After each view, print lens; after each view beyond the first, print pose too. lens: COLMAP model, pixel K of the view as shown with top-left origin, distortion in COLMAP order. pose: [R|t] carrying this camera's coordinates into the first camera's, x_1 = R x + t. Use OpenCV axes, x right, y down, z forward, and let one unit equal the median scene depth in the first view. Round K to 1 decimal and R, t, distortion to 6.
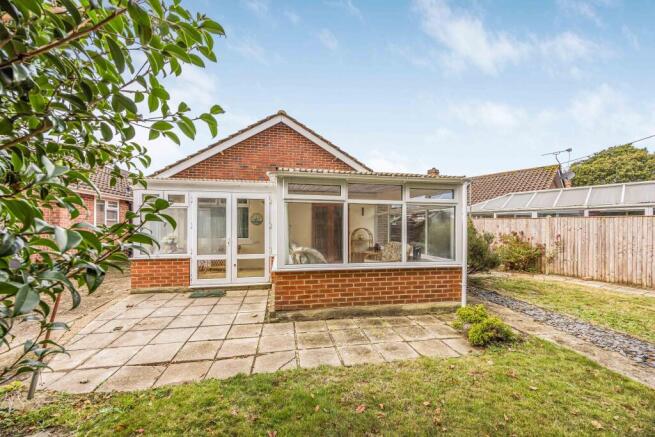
lens RADIAL K [[256.5, 0, 325.4], [0, 256.5, 224.6], [0, 0, 1]] dist [0.000949, 0.000135]
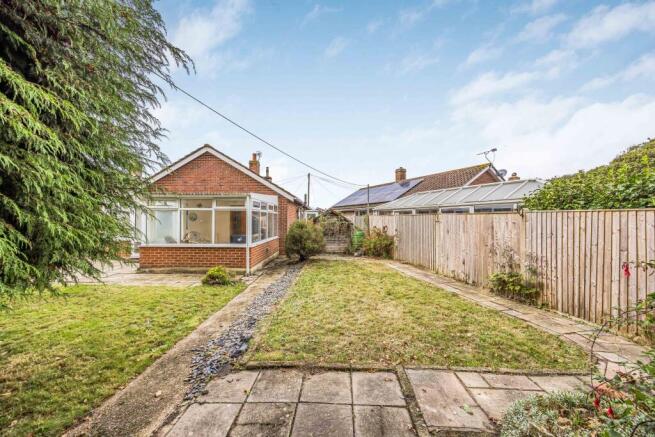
lens RADIAL K [[256.5, 0, 330.4], [0, 256.5, 215.9], [0, 0, 1]] dist [0.000949, 0.000135]
pose [[0.980681, -0.003821, -0.195575, 0.817087], [0.002682, 0.999978, -0.006090, -0.016920], [0.195594, 0.005448, 0.980670, -0.312018]]
